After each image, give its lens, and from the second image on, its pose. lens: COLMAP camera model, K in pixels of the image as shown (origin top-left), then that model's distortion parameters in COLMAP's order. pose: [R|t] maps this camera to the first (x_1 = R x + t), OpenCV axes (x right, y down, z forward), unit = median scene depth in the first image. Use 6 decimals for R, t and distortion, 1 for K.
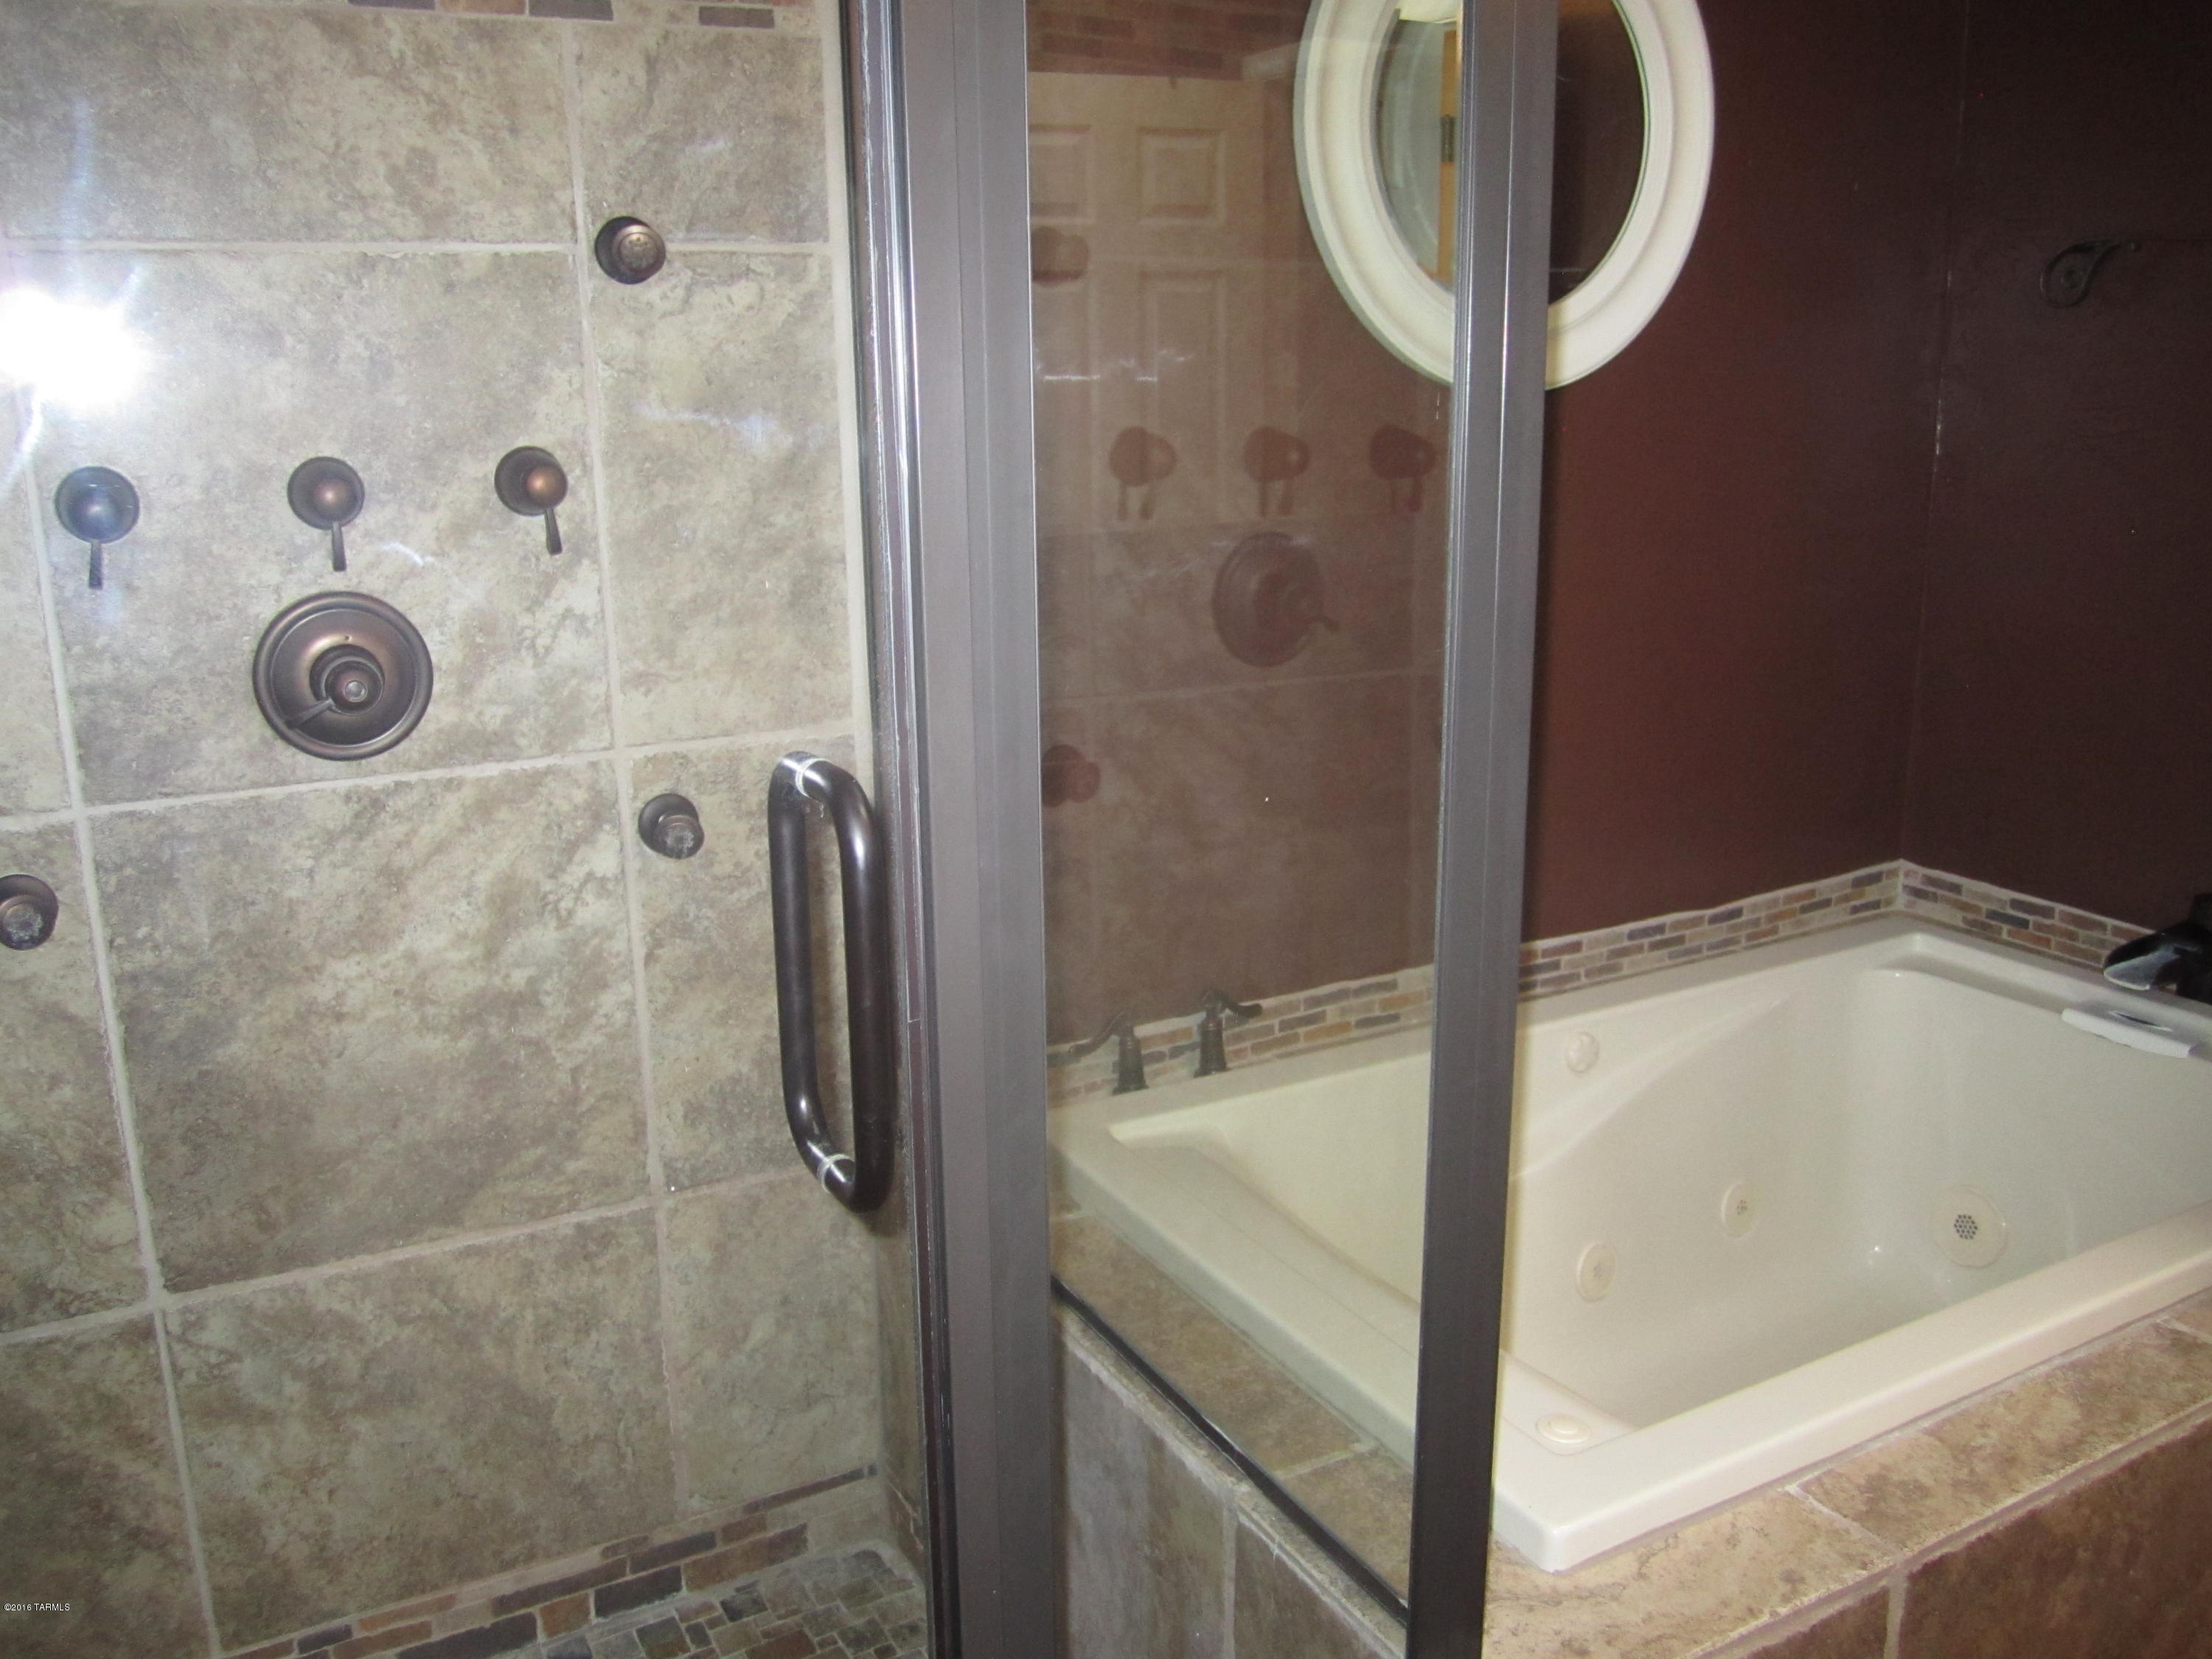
lens RADIAL K [[1827.1, 0, 1103.8], [0, 1827.1, 829.7], [0, 0, 1]] dist [-0.049405, 0.016083]
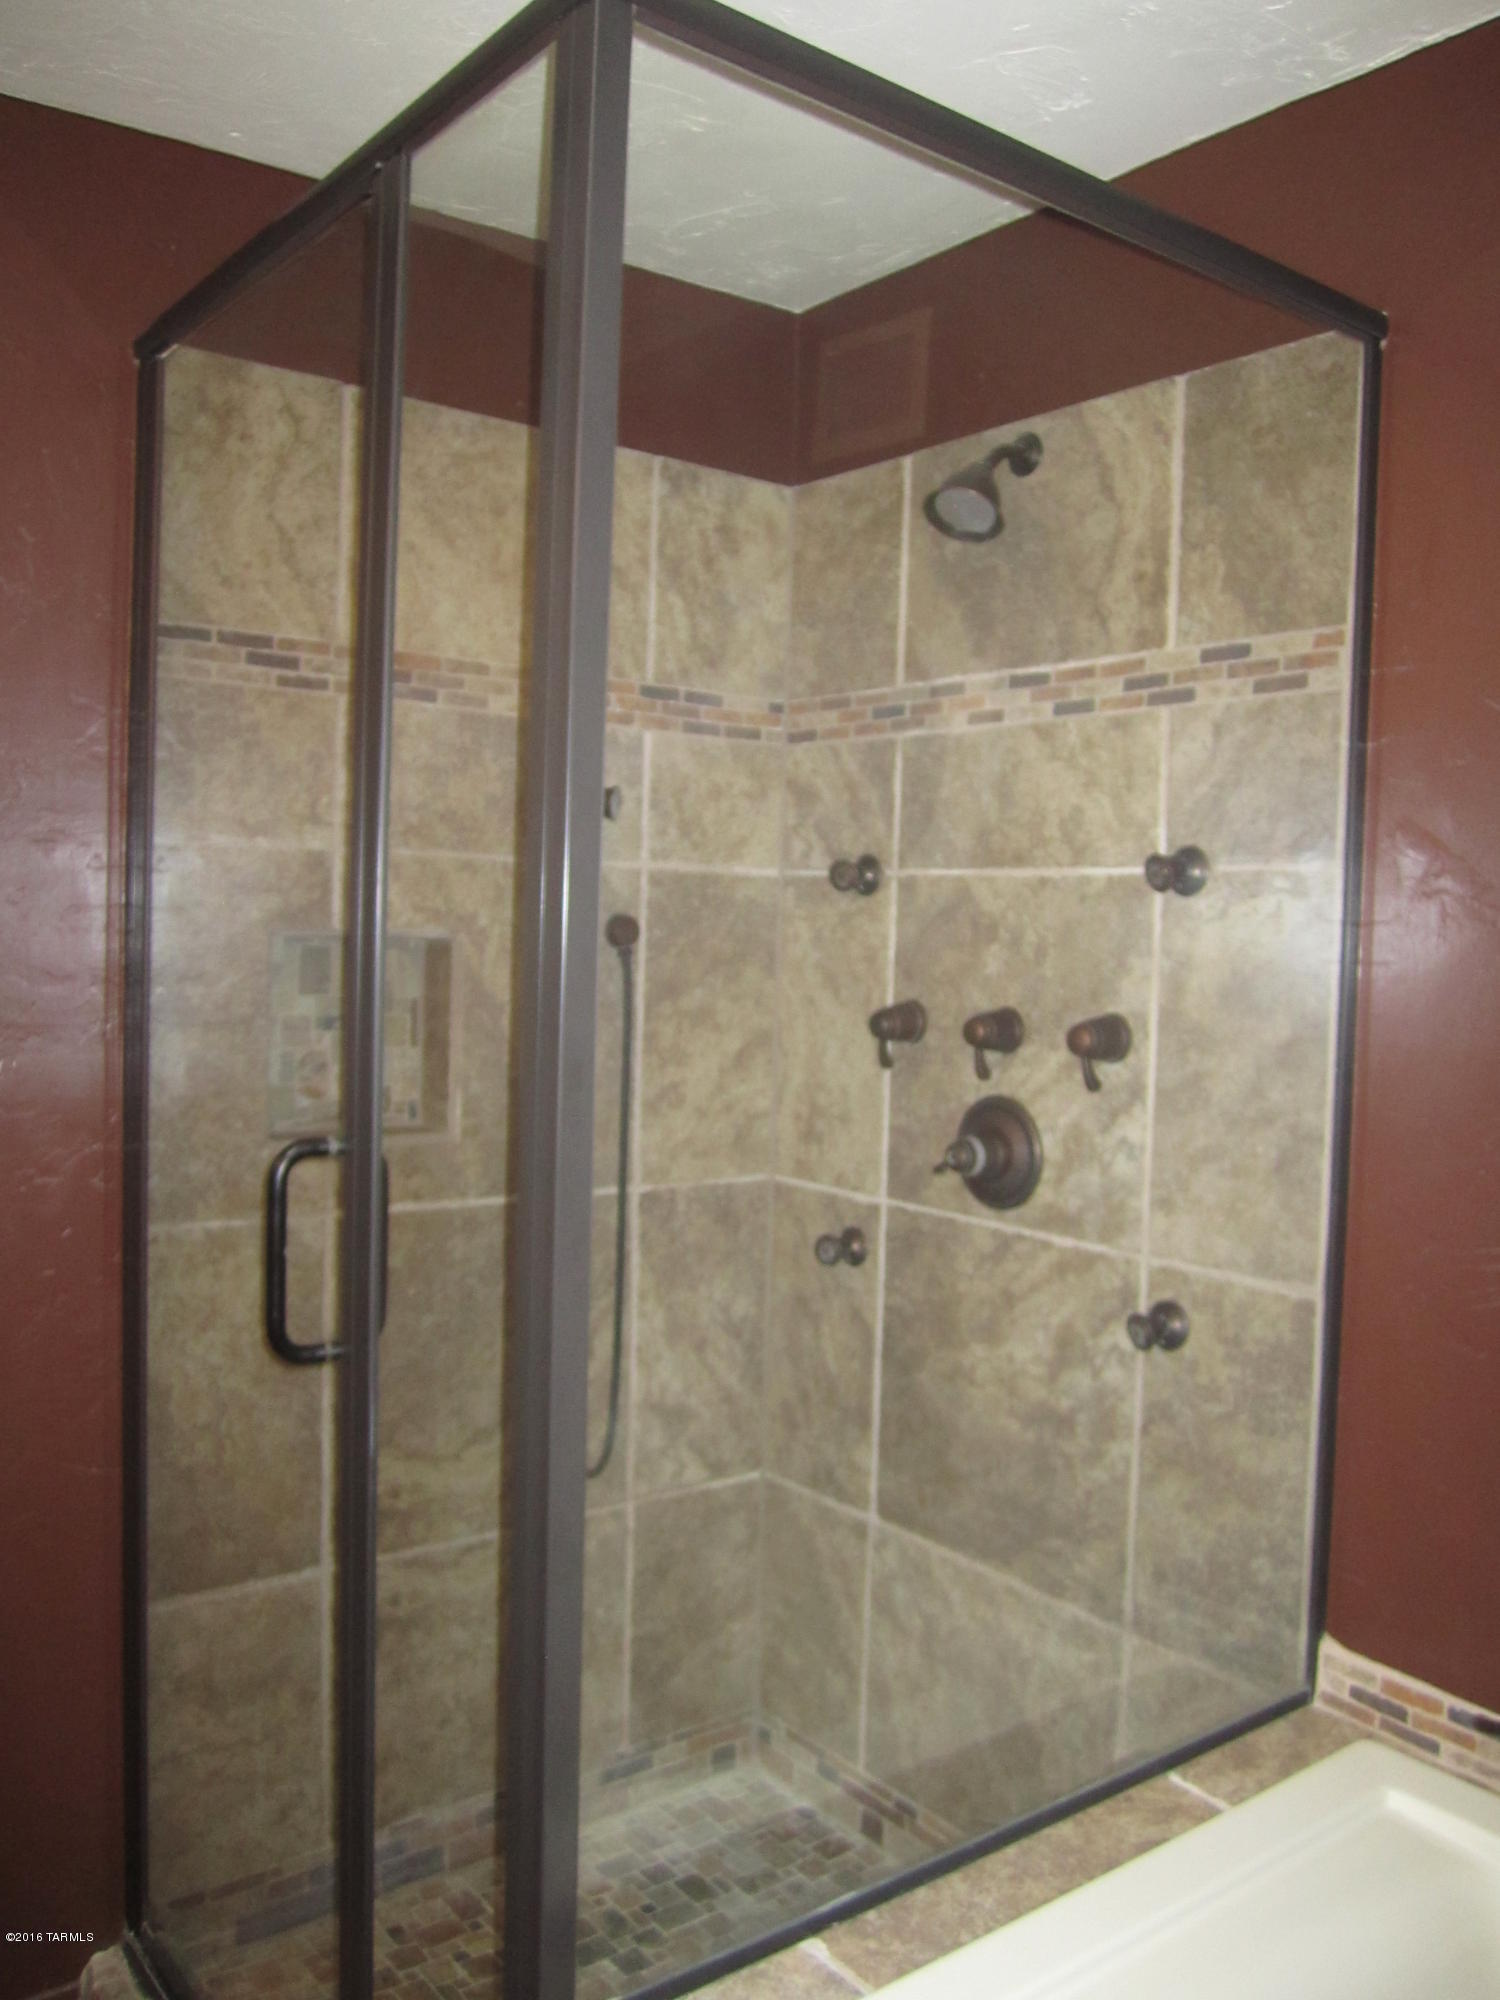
lens RADIAL K [[1652.0, 0, 749.8], [0, 1652.0, 998.9], [0, 0, 1]] dist [-0.049405, 0.016083]
pose [[0.170905, 0.065928, -0.983079, 0.821002], [-0.267789, 0.963308, 0.018048, -0.167611], [0.948198, 0.260174, 0.182289, 0.507611]]
